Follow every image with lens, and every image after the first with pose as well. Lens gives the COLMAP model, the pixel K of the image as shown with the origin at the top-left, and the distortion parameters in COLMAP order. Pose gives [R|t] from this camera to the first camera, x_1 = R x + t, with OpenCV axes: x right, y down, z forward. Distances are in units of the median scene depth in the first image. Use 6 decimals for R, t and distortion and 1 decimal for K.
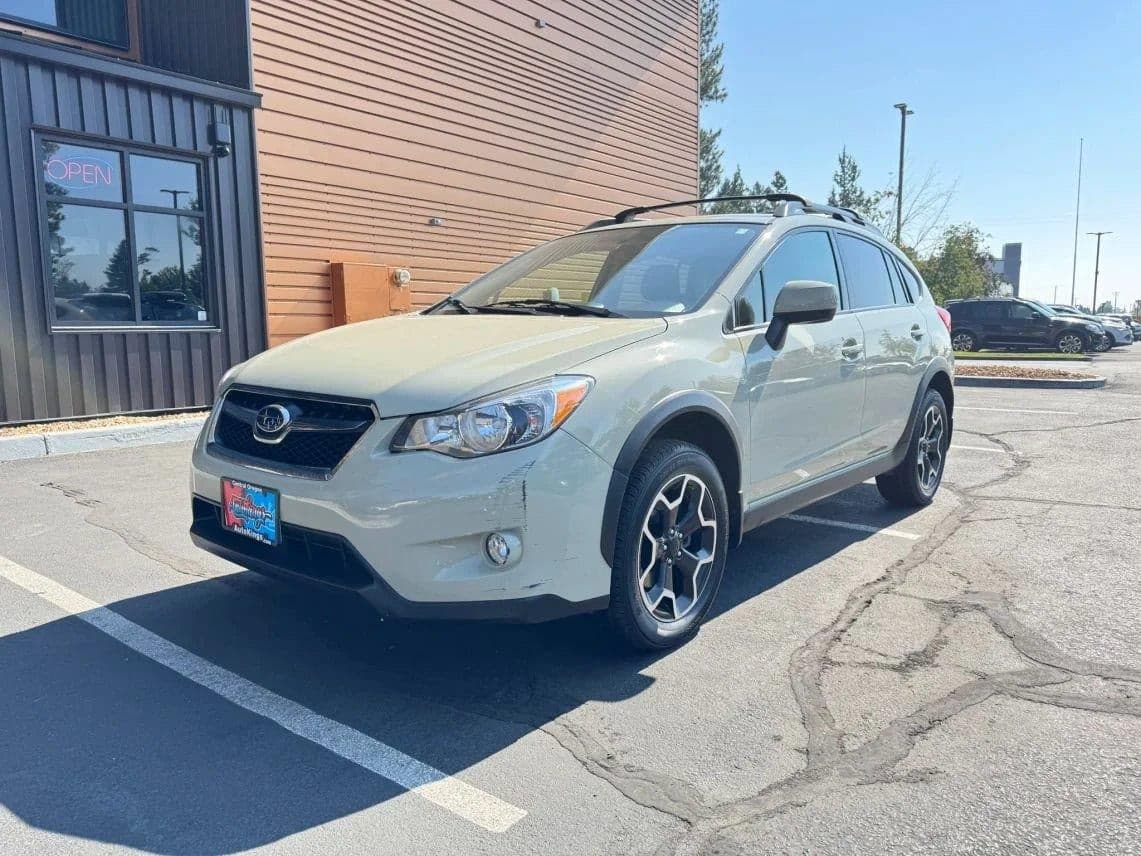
lens RADIAL K [[813.4, 0, 576.6], [0, 813.4, 426.9], [0, 0, 1]] dist [0.005140, -0.004737]
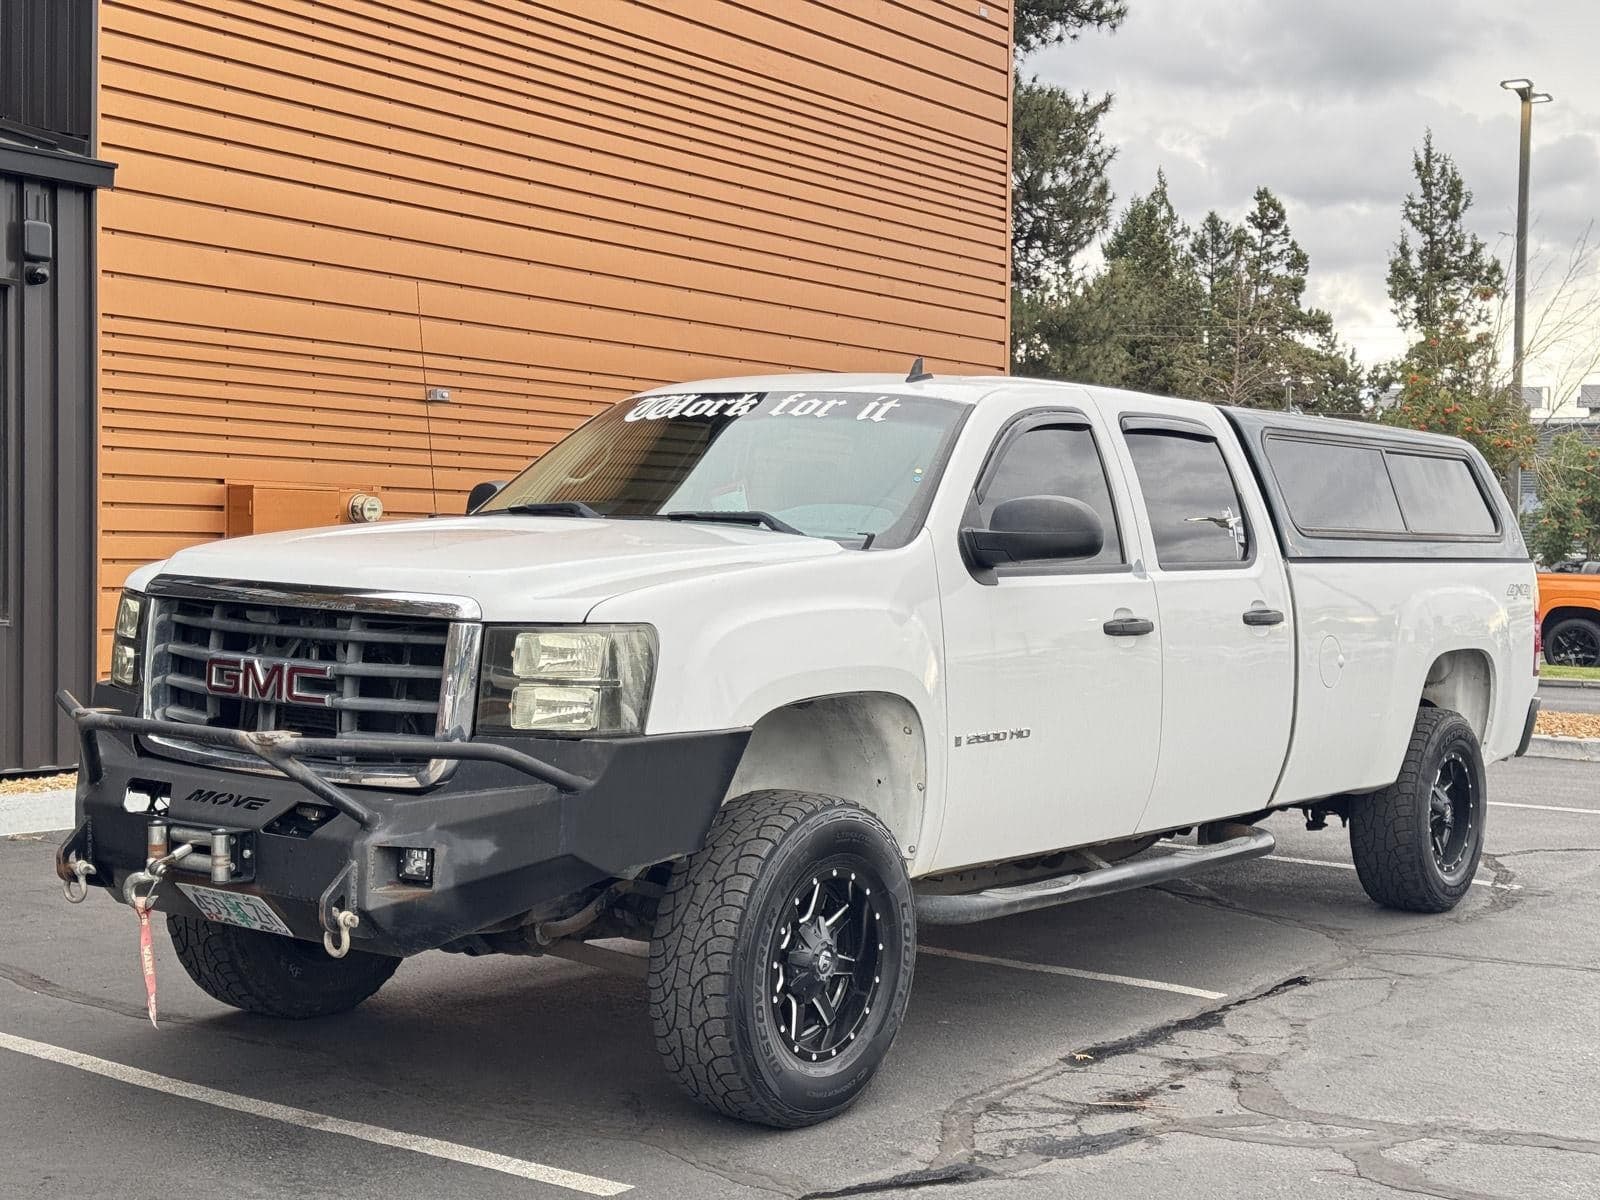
lens RADIAL K [[2215.7, 0, 804.1], [0, 2215.7, 590.1], [0, 0, 1]] dist [0.233963, -0.548379]
pose [[0.999440, 0.020095, 0.026742, 0.013431], [-0.017000, 0.993638, -0.111330, 0.008441], [-0.028809, 0.110813, 0.993424, -0.416012]]
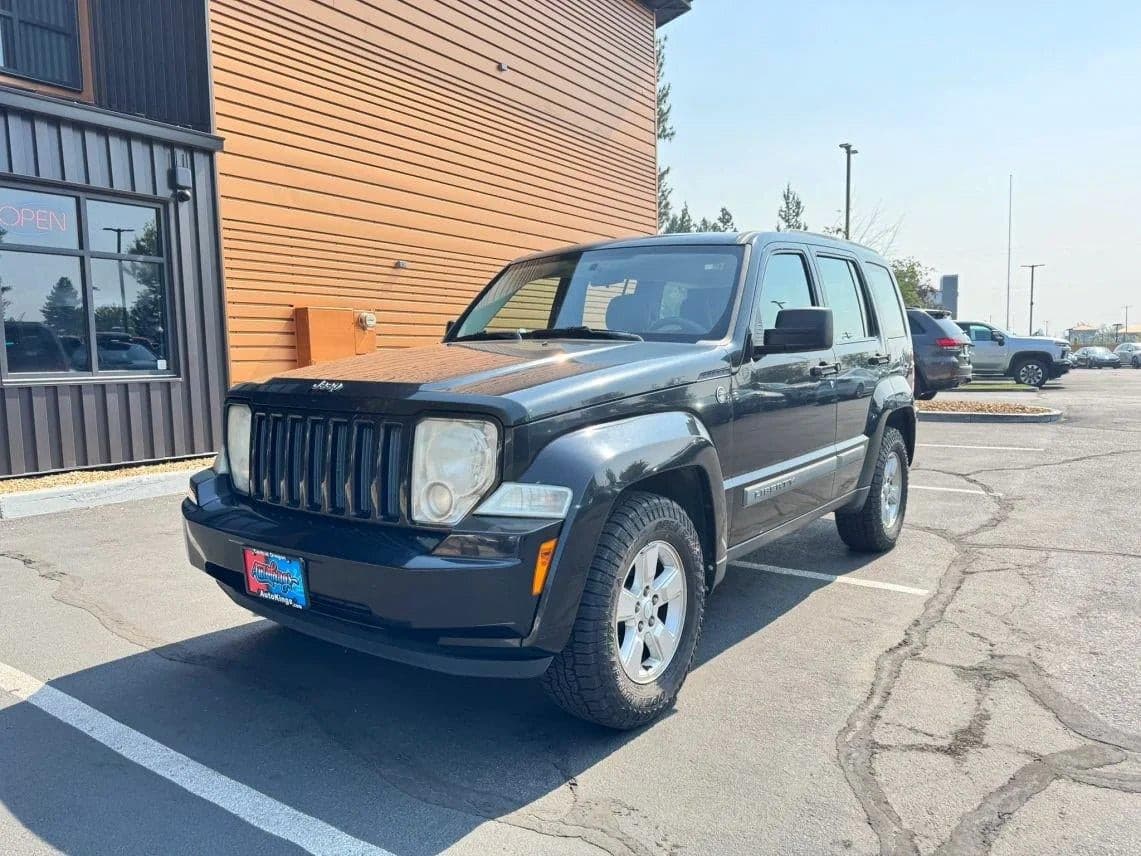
lens RADIAL K [[811.3, 0, 572.9], [0, 811.3, 432.3], [0, 0, 1]] dist [0.007634, -0.008518]
pose [[0.998381, -0.016360, 0.054484, -0.029281], [0.018132, 0.999317, -0.032201, -0.017456], [-0.053920, 0.033137, 0.997995, 0.017345]]
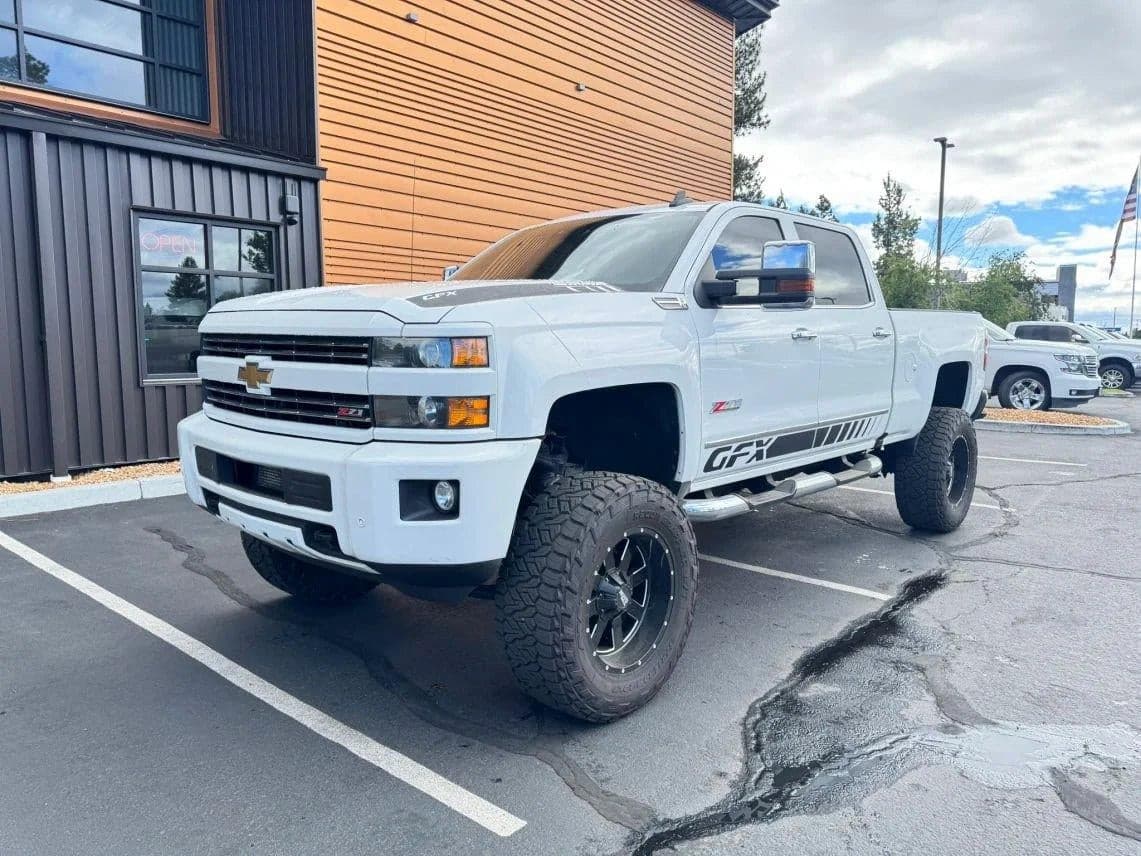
lens RADIAL K [[809.9, 0, 568.0], [0, 809.9, 425.3], [0, 0, 1]] dist [0.009950, -0.005253]
pose [[0.997902, 0.011494, -0.063722, 0.019455], [-0.012934, 0.999669, -0.022236, -0.037934], [0.063445, 0.023014, 0.997720, -0.085100]]
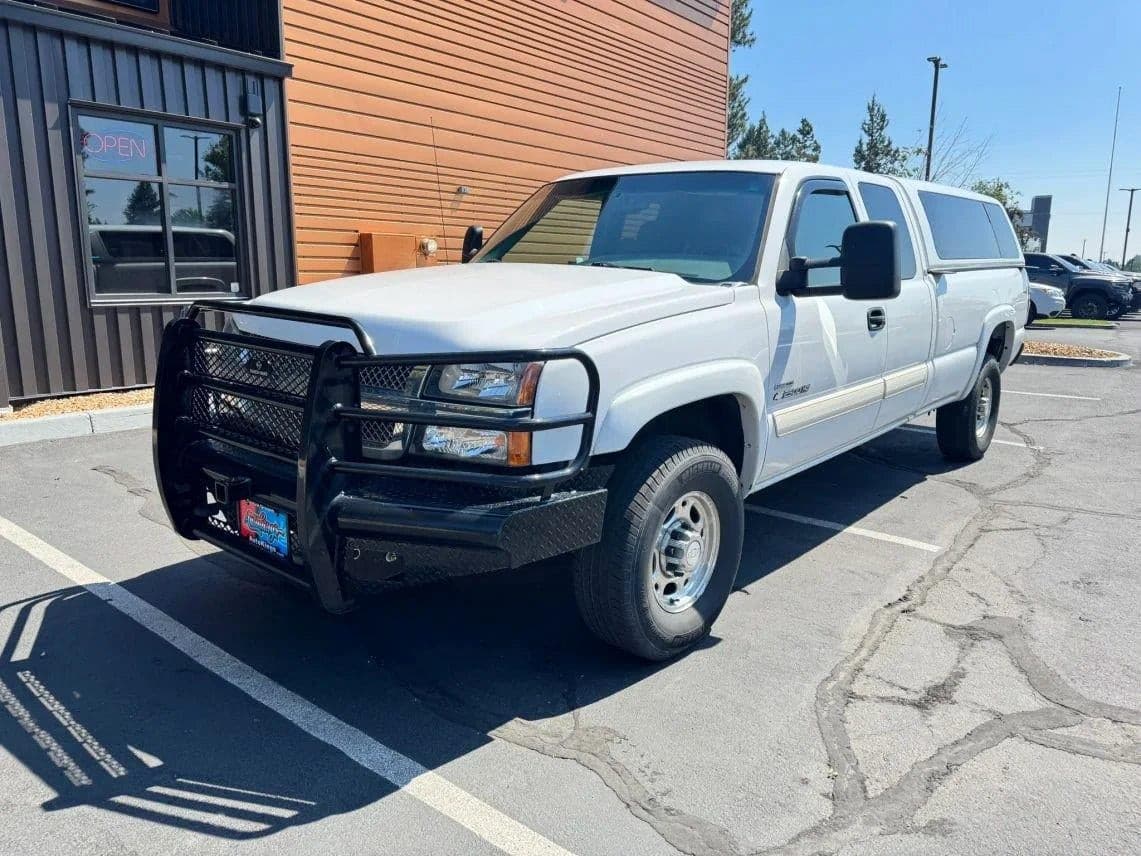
lens RADIAL K [[812.3, 0, 578.3], [0, 812.3, 419.6], [0, 0, 1]] dist [0.003705, -0.003371]
pose [[0.999669, 0.019489, -0.016813, -0.011969], [-0.018484, 0.998146, 0.057984, -0.040131], [0.017912, -0.057654, 0.998176, -0.014532]]
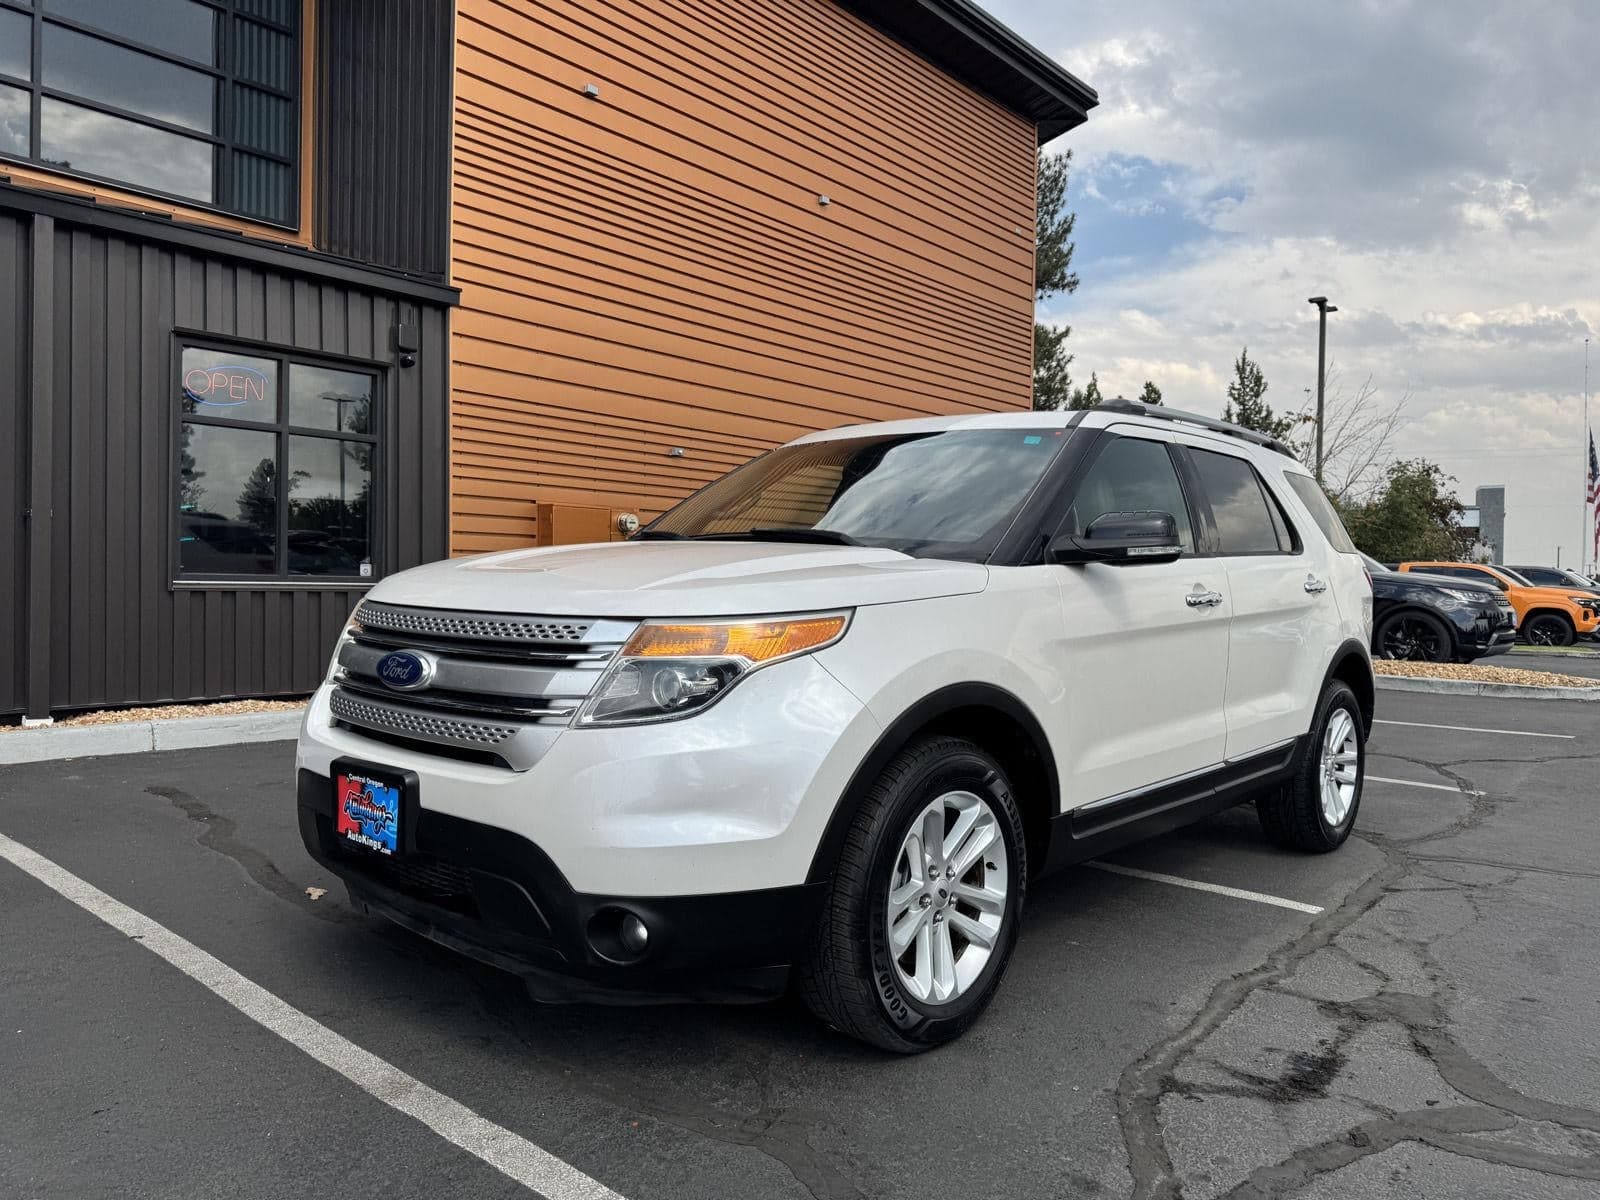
lens RADIAL K [[1130.6, 0, 791.5], [0, 1130.6, 598.7], [0, 0, 1]] dist [0.033450, -0.038446]
pose [[0.997495, 0.025048, -0.066153, 0.008212], [-0.032279, 0.993339, -0.110619, -0.005470], [0.062941, 0.112477, 0.991659, -0.024691]]
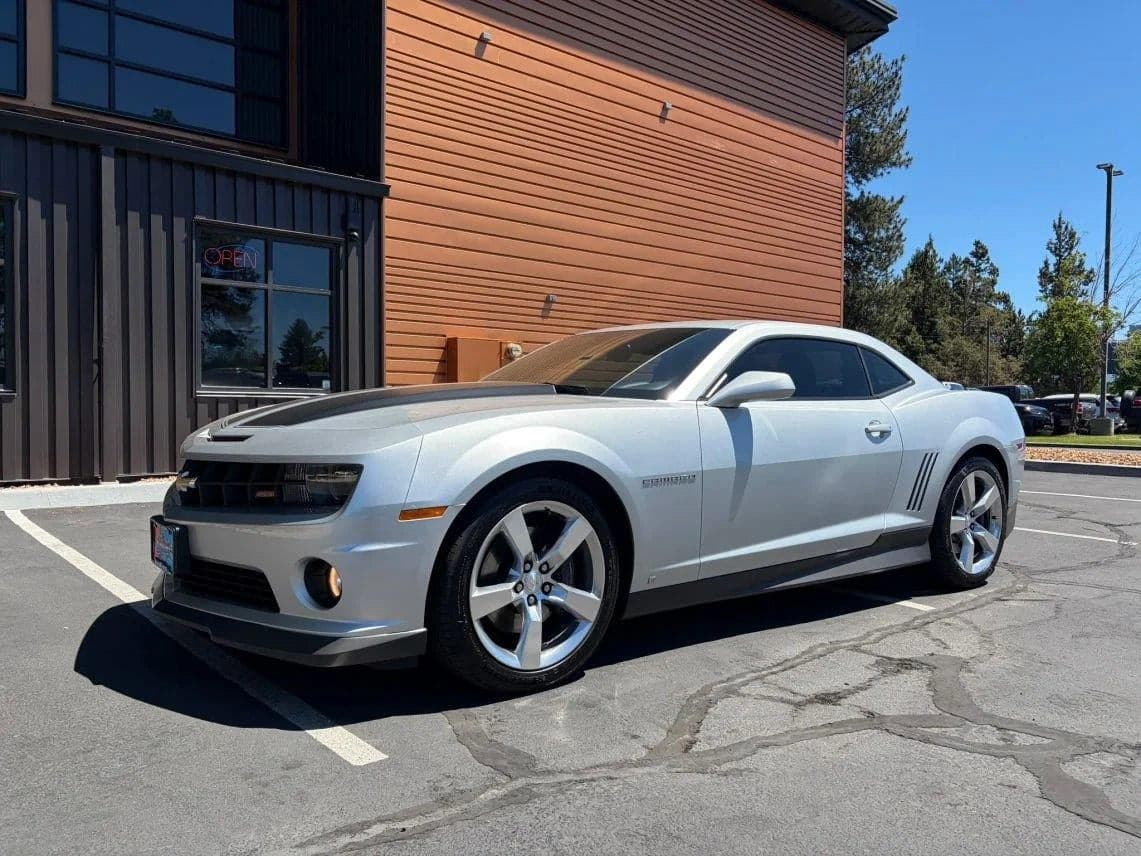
lens RADIAL K [[868.5, 0, 562.5], [0, 868.5, 430.8], [0, 0, 1]] dist [0.017444, 0.003399]
pose [[0.976747, 0.023560, -0.213099, 0.103158], [-0.044097, 0.994770, -0.092136, 0.019449], [0.209813, 0.099391, 0.972677, -0.063355]]
